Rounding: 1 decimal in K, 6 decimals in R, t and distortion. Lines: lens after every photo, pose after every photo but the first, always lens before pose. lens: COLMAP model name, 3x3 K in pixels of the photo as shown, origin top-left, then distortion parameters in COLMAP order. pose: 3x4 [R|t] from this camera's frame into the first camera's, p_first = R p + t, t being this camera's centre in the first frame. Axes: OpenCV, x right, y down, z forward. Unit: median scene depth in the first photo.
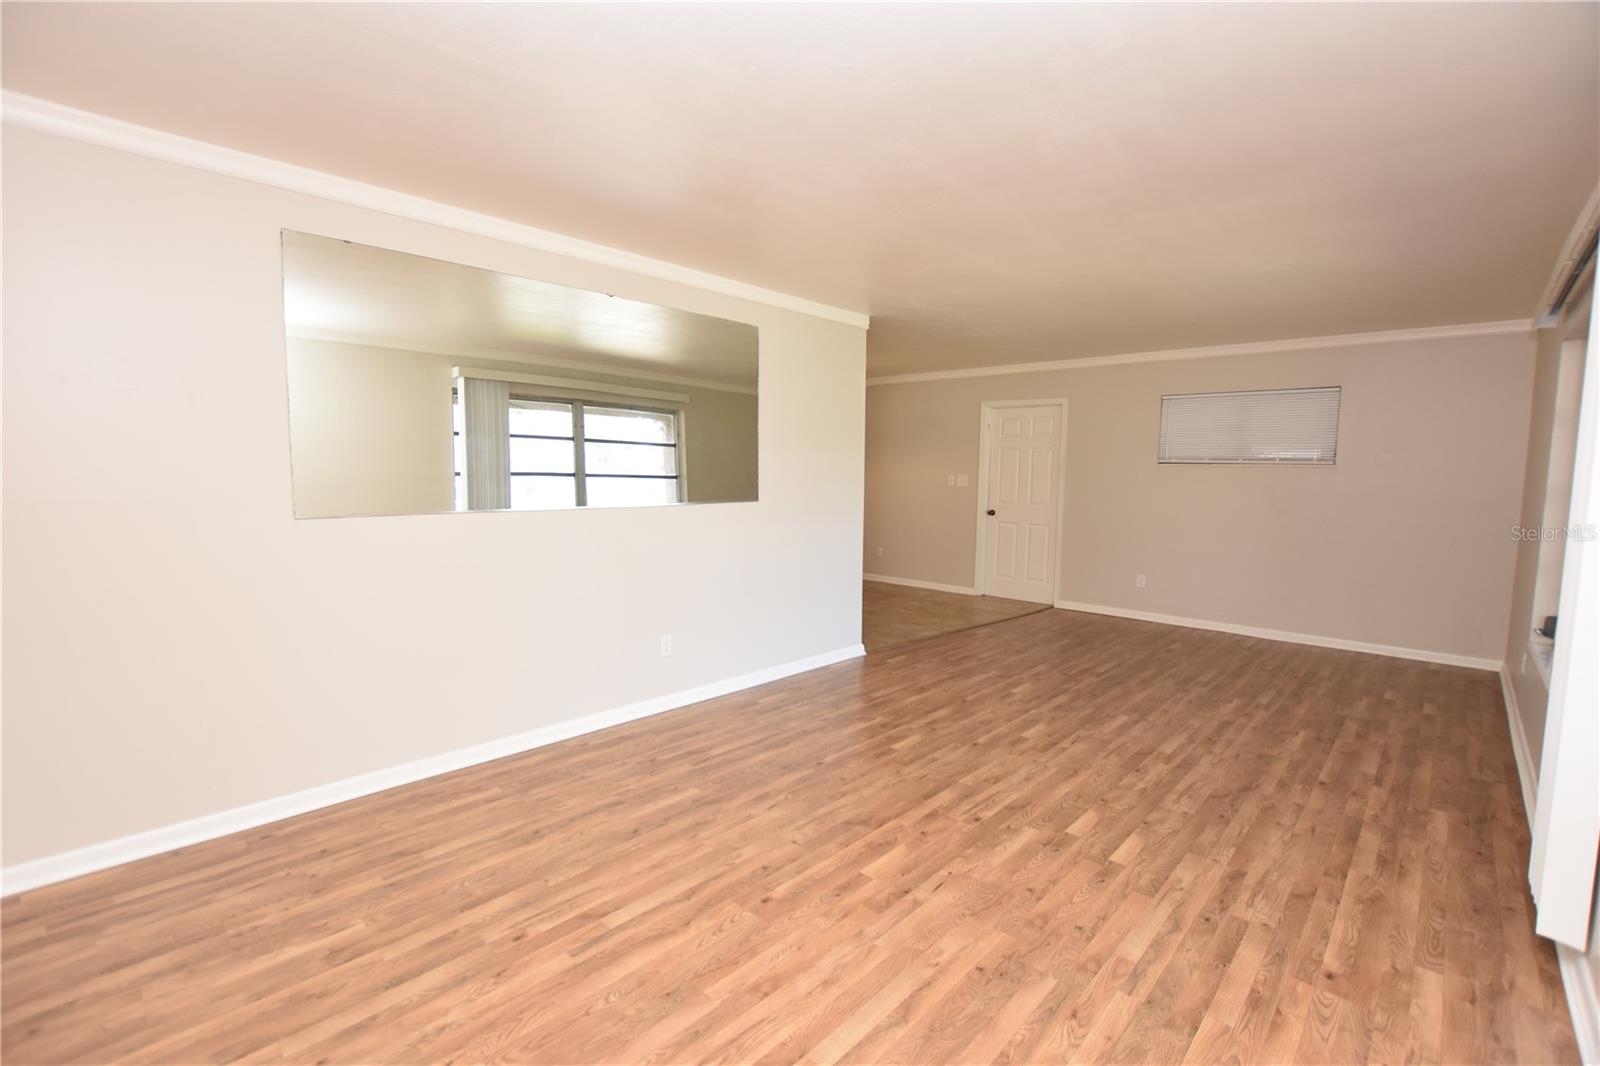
lens RADIAL K [[714.5, 0, 789.6], [0, 714.5, 538.6], [0, 0, 1]] dist [-0.032422, 0.005658]
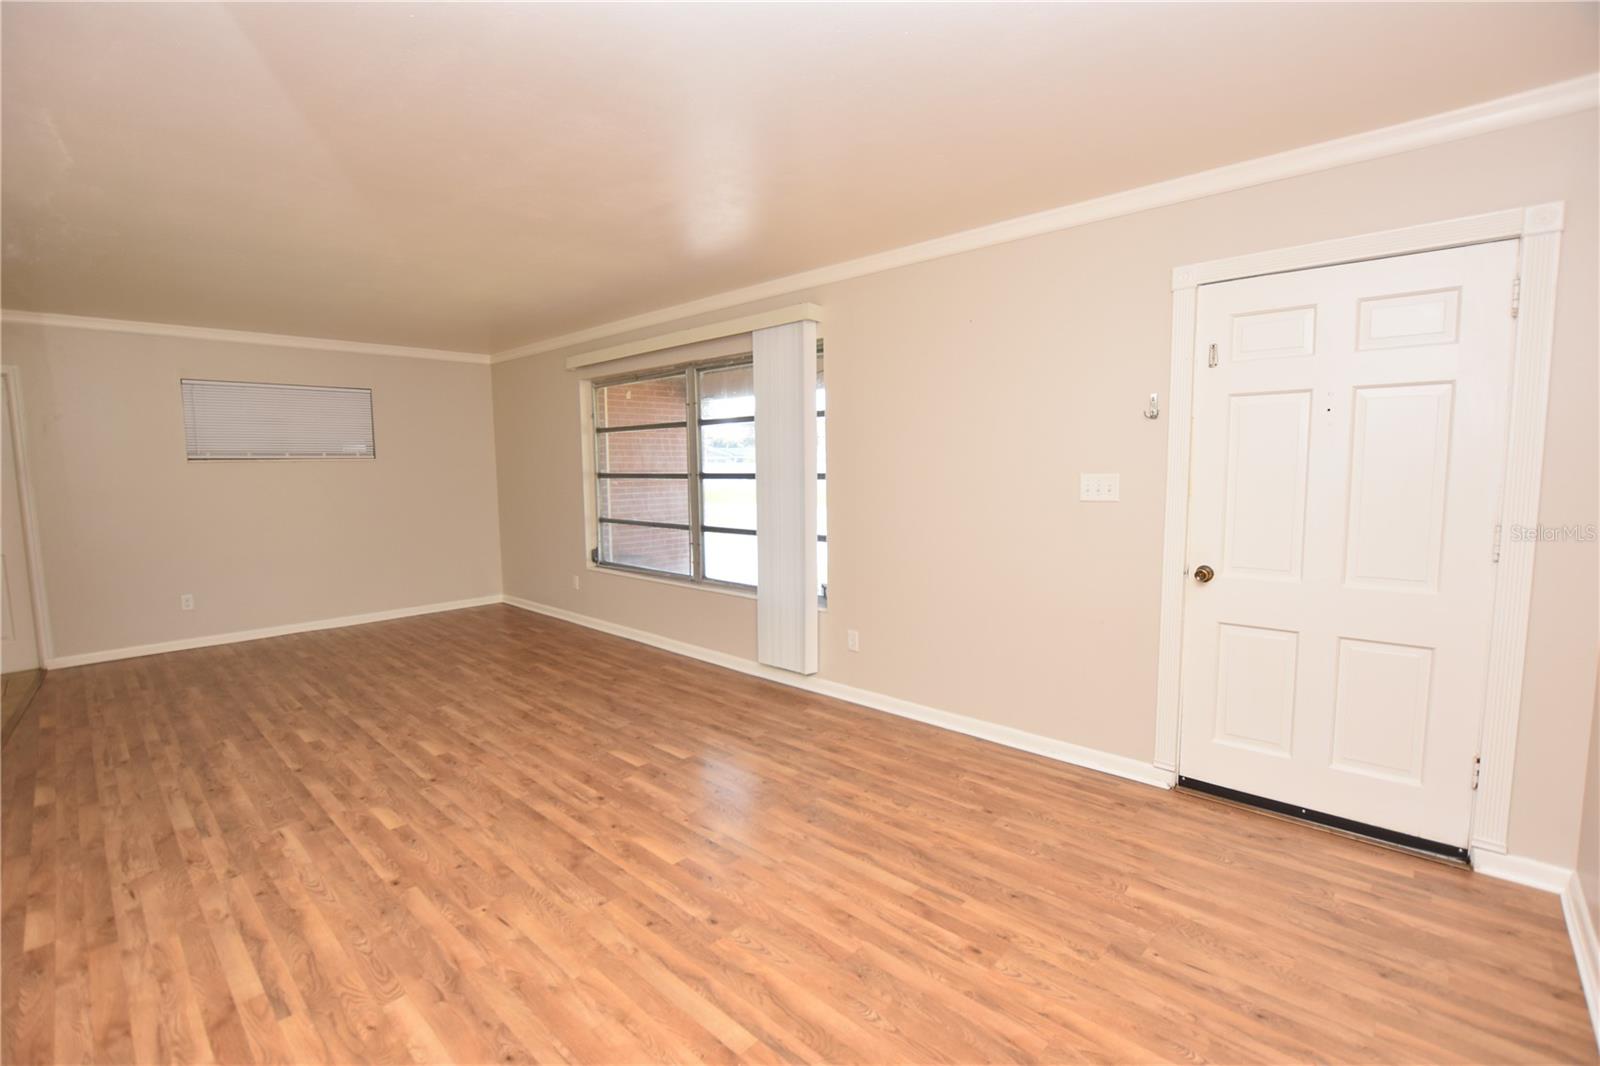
lens RADIAL K [[714.5, 0, 794.6], [0, 714.5, 534.9], [0, 0, 1]] dist [-0.032422, 0.005658]
pose [[-0.003099, -0.112478, 0.993649, -0.652496], [0.110453, 0.987536, 0.112130, -0.065254], [-0.993877, 0.110099, 0.009363, 0.591111]]
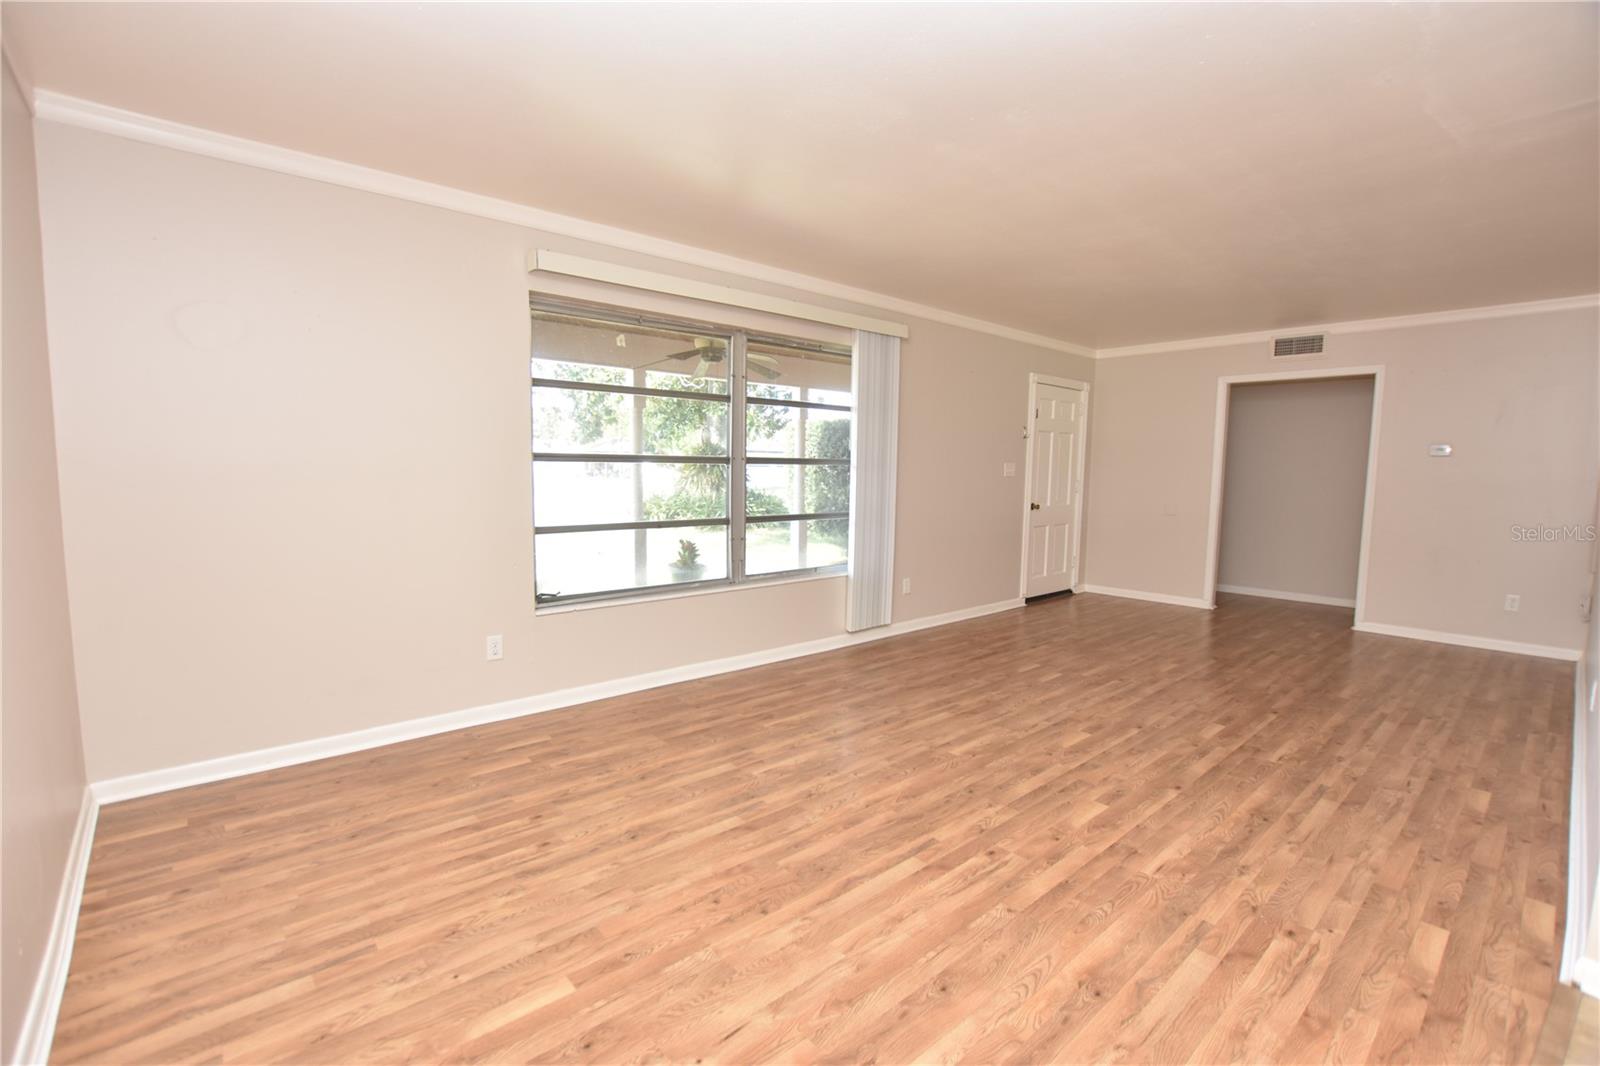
lens RADIAL K [[714.5, 0, 785.3], [0, 714.5, 548.3], [0, 0, 1]] dist [-0.032422, 0.005658]
pose [[-0.995136, -0.036237, 0.091600, 0.762163], [-0.016078, 0.977160, 0.211896, -0.171697], [-0.097187, 0.209393, -0.972990, 2.224543]]
